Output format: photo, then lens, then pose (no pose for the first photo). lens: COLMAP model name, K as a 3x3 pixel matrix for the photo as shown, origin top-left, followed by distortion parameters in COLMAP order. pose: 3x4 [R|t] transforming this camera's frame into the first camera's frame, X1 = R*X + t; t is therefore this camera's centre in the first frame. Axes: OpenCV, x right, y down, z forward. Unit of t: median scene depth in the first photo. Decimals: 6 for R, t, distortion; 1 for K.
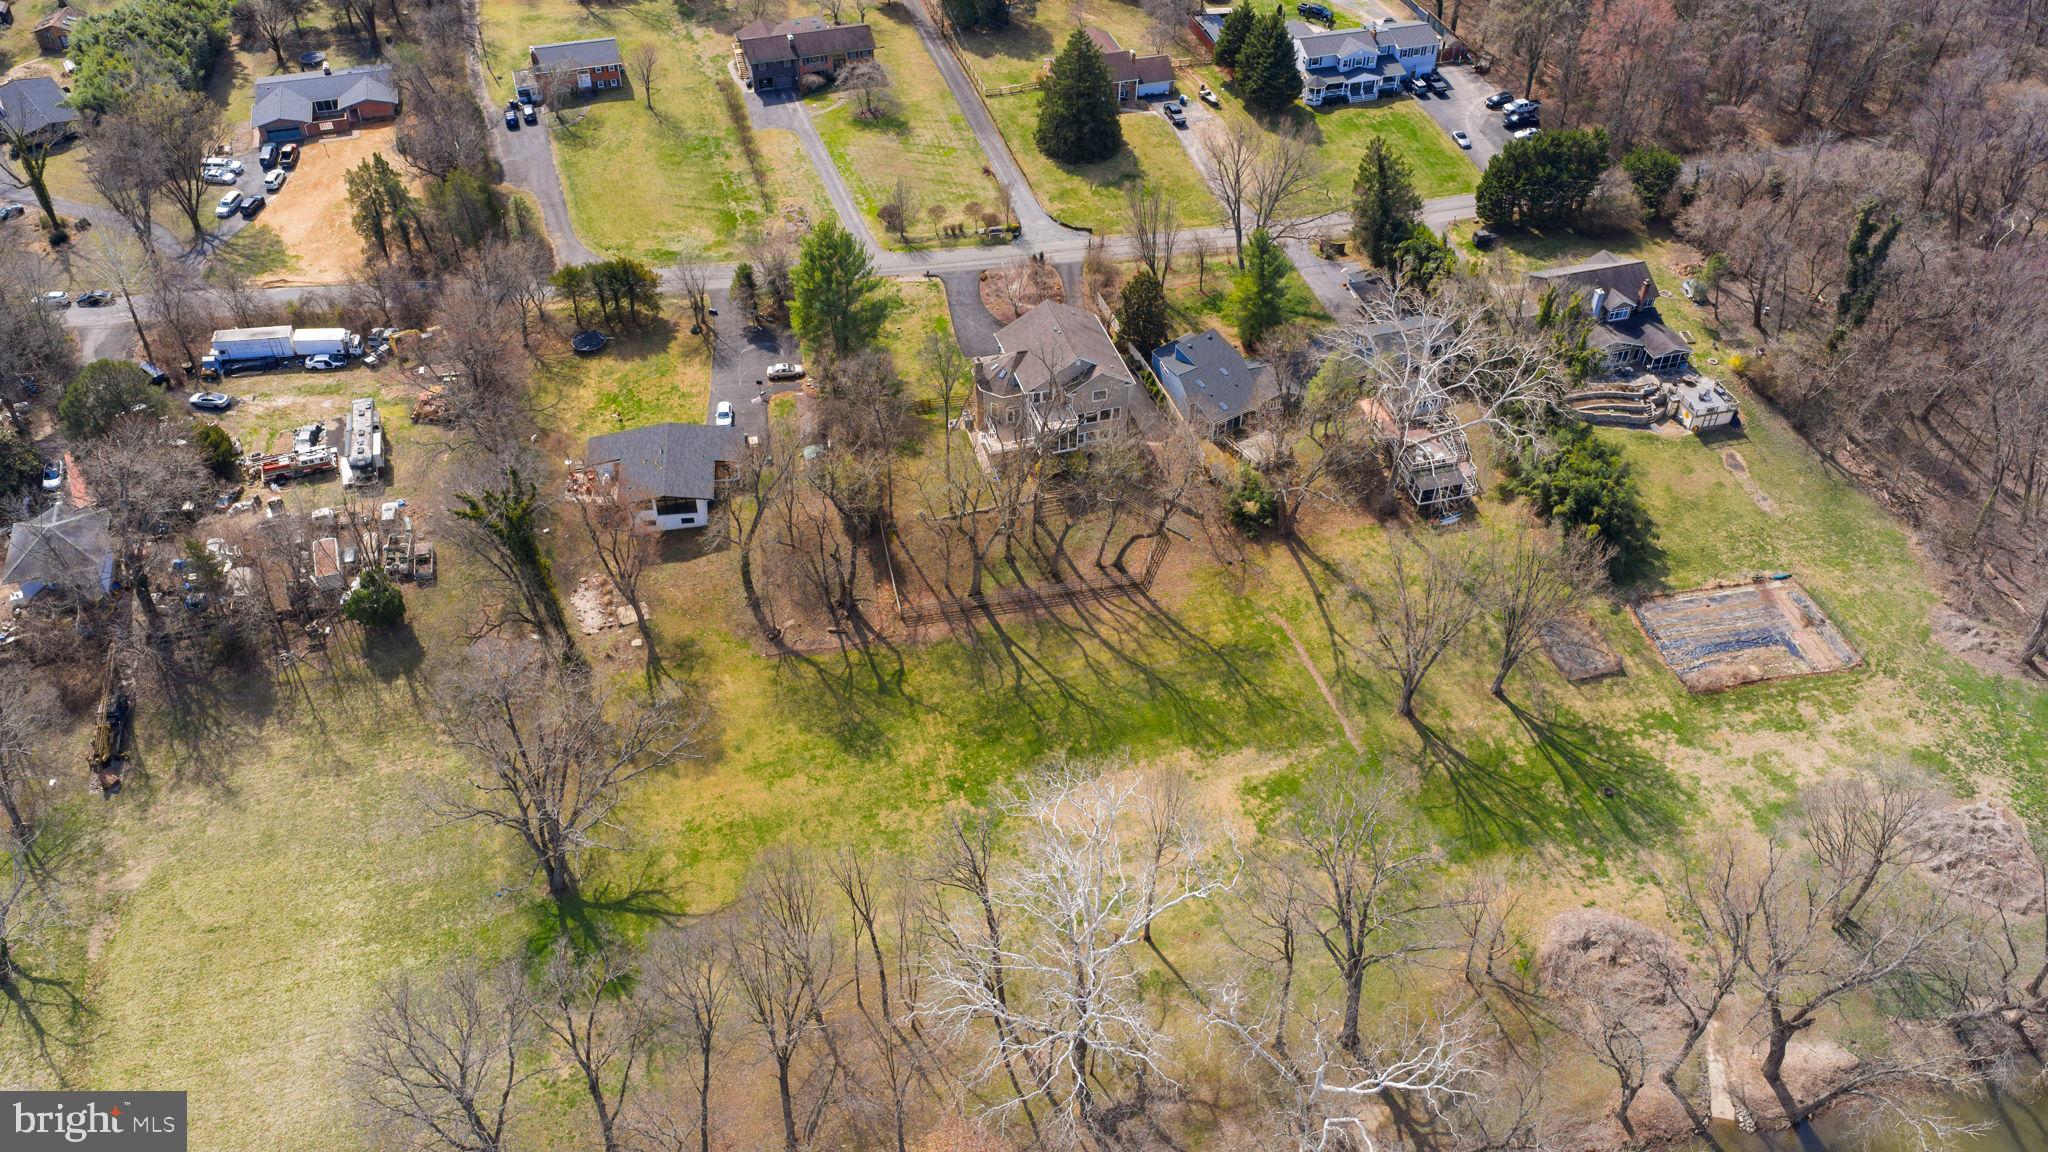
lens RADIAL K [[1689.9, 0, 1028.6], [0, 1689.9, 572.5], [0, 0, 1]] dist [0.029075, -0.059642]
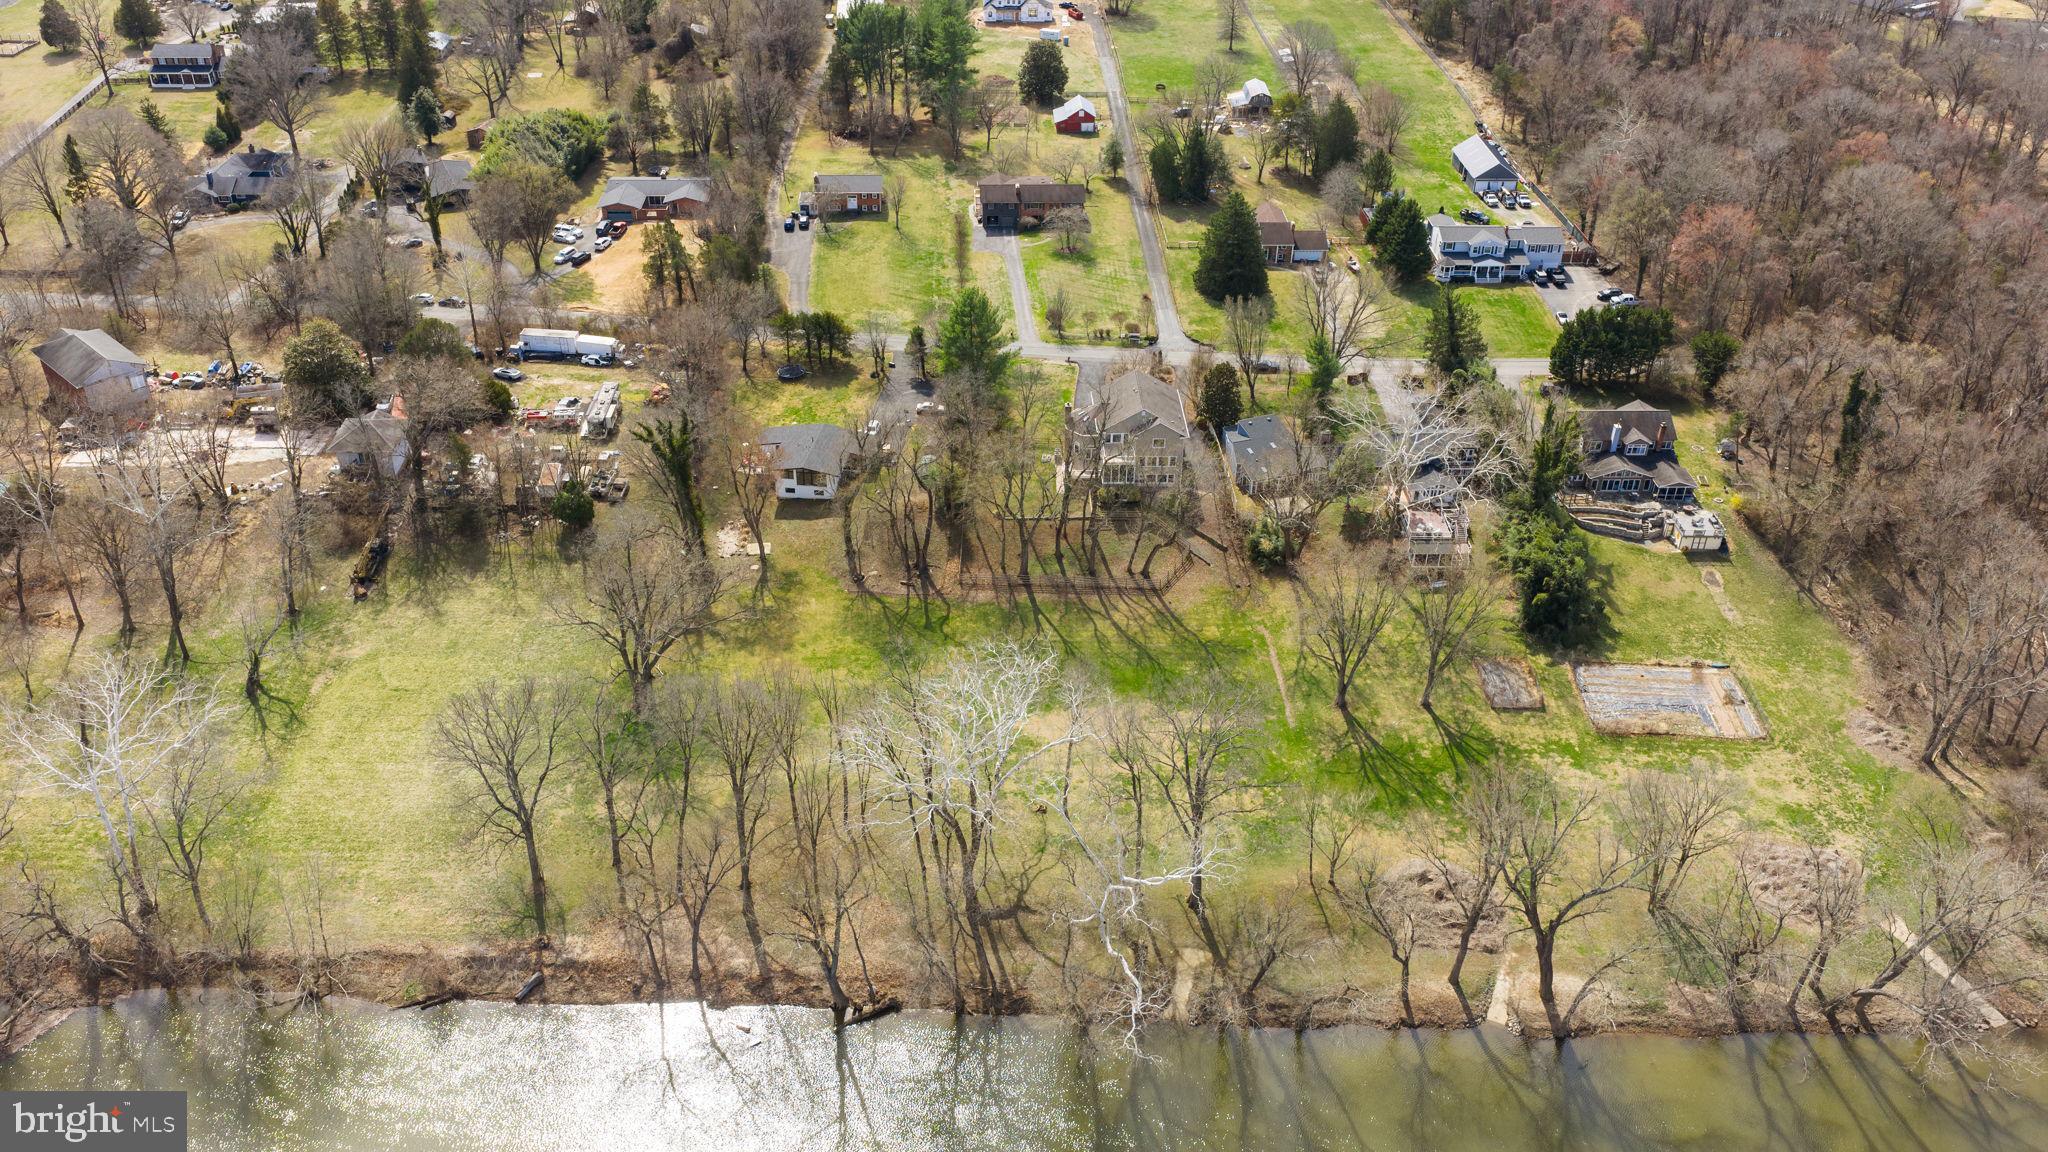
lens RADIAL K [[1689.9, 0, 1033.2], [0, 1689.9, 570.4], [0, 0, 1]] dist [0.029075, -0.059642]
pose [[0.968443, 0.137671, -0.207760, 0.222686], [-0.169540, 0.974906, -0.144272, 0.178784], [0.182685, 0.174943, 0.967482, -0.188789]]
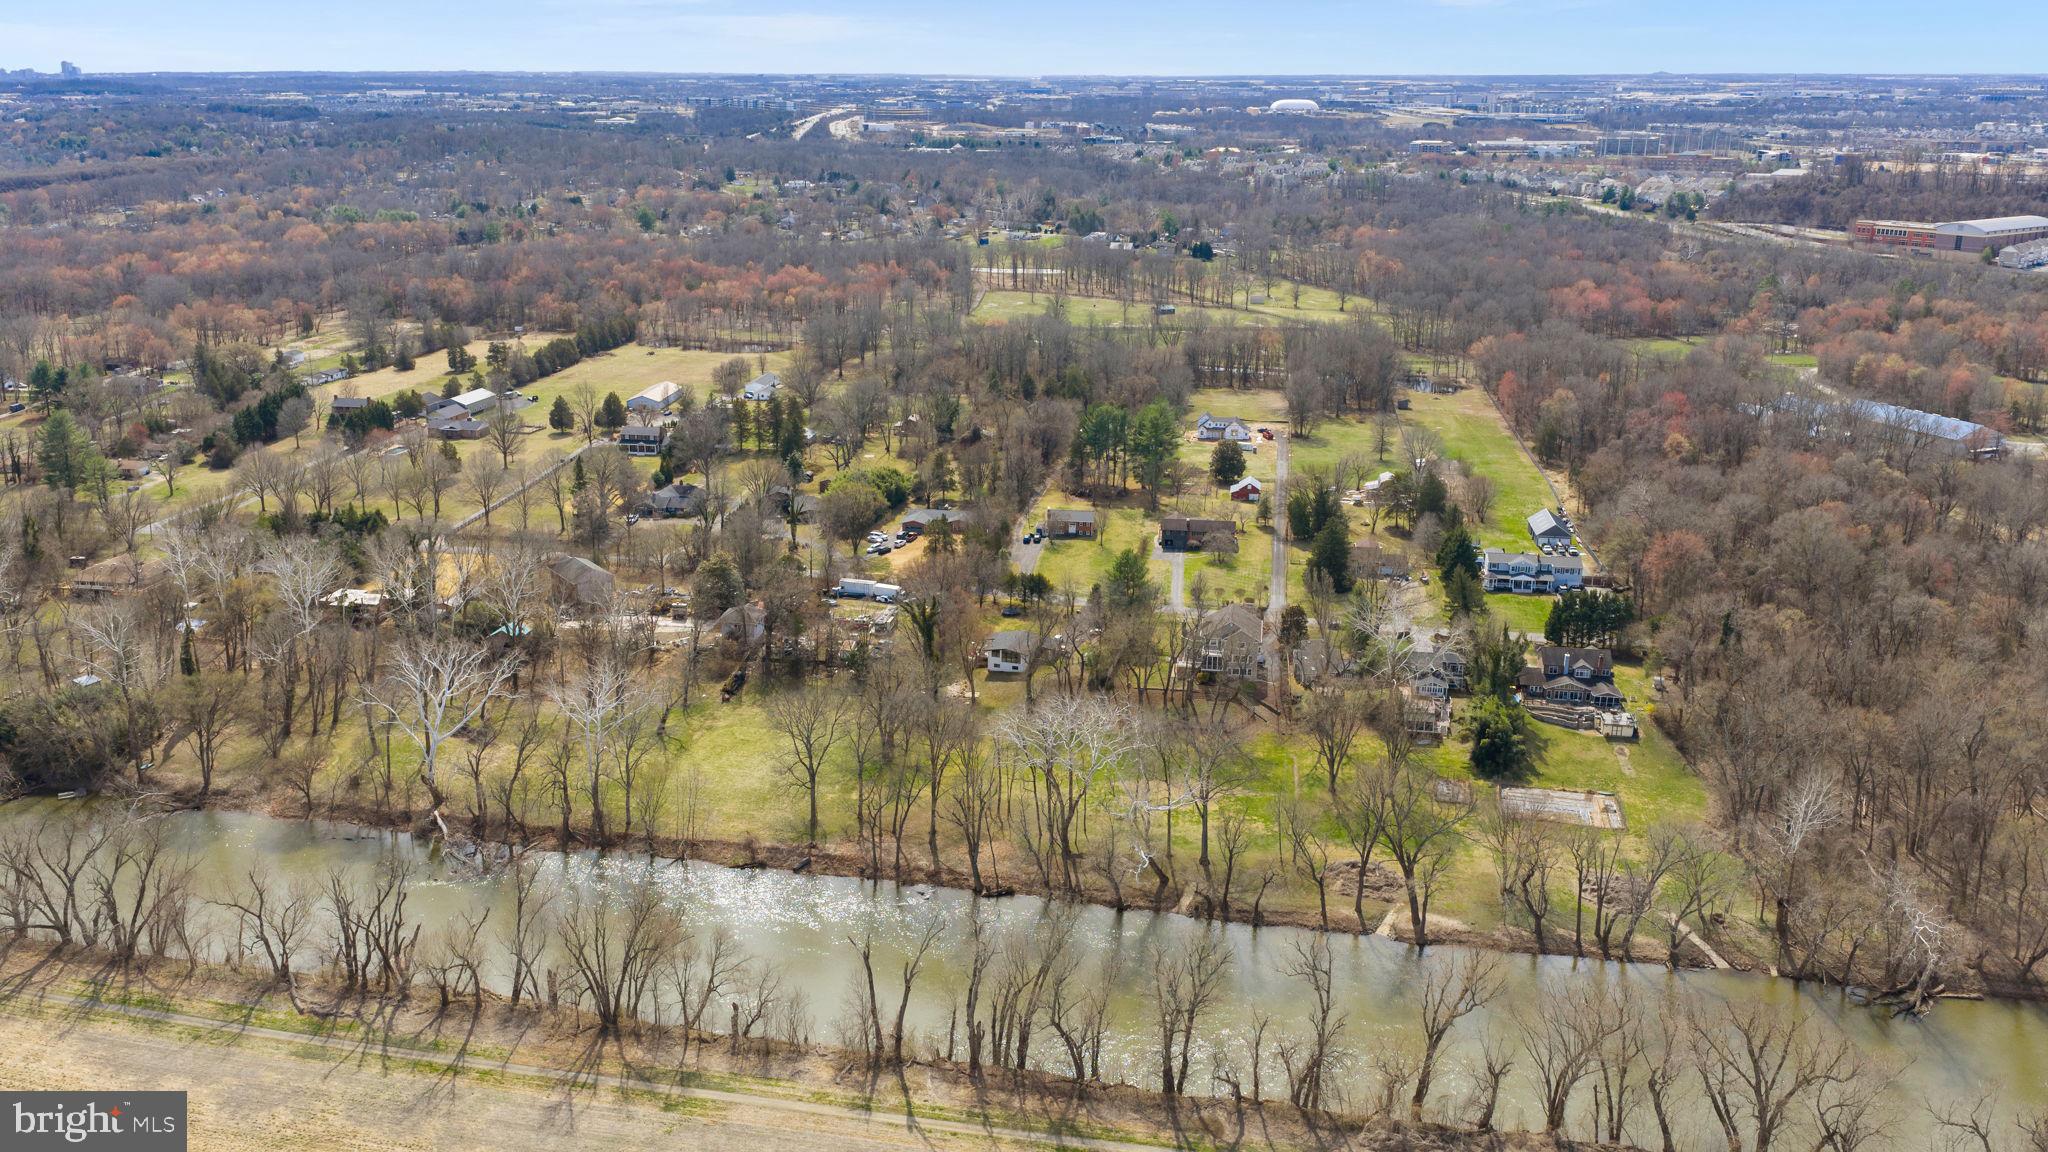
lens RADIAL K [[1680.4, 0, 991.7], [0, 1680.4, 563.8], [0, 0, 1]] dist [0.033210, -0.062069]
pose [[0.896488, 0.111698, -0.428757, 0.575978], [-0.288442, 0.881684, -0.373410, 0.579726], [0.336319, 0.458429, 0.822637, -0.638315]]
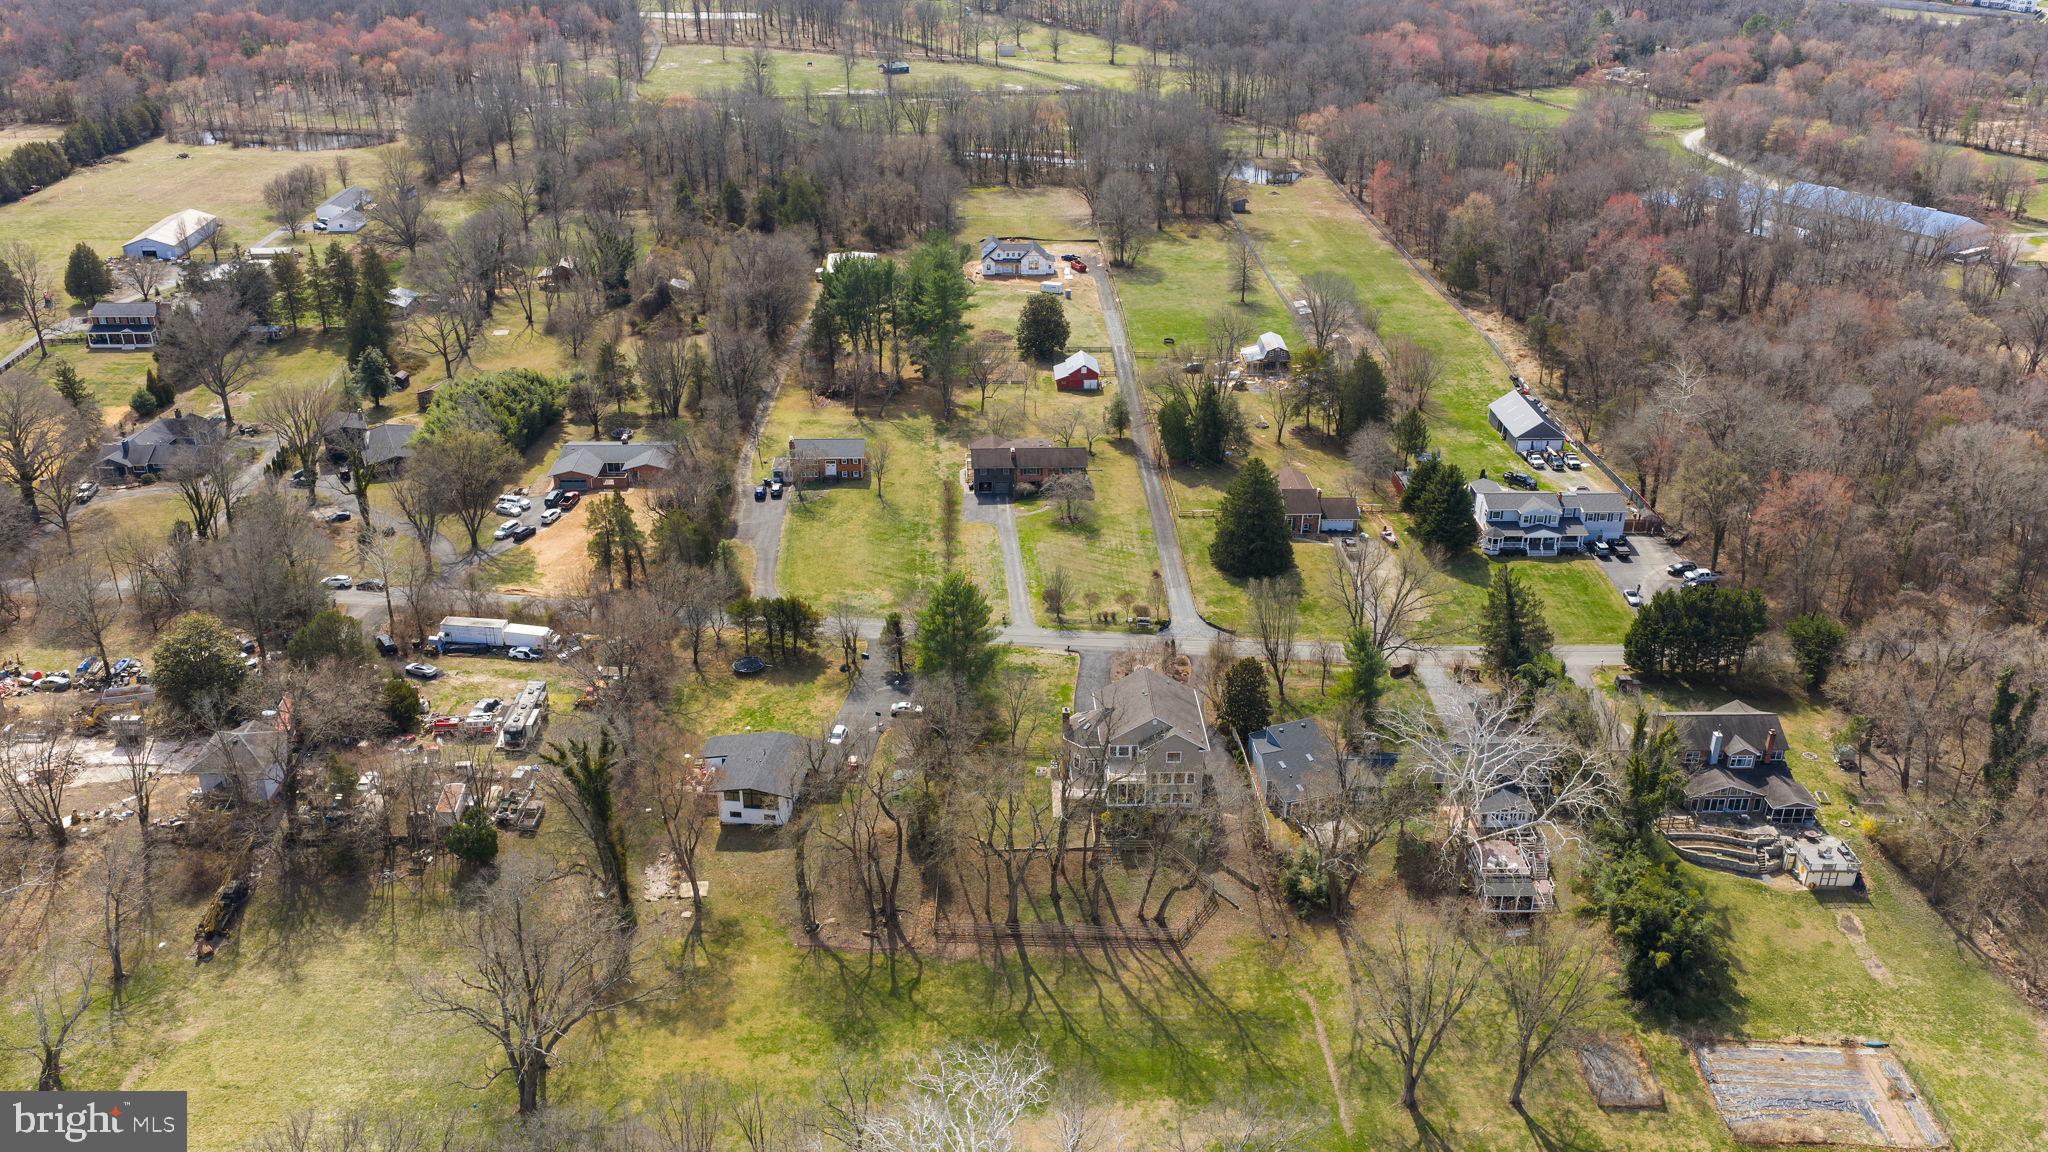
lens RADIAL K [[1689.9, 0, 1032.3], [0, 1689.9, 571.2], [0, 0, 1]] dist [0.029075, -0.059642]
pose [[0.967084, 0.102850, -0.232745, 0.188131], [-0.167160, 0.946407, -0.276353, 0.088035], [0.191848, 0.306162, 0.932448, -0.014408]]
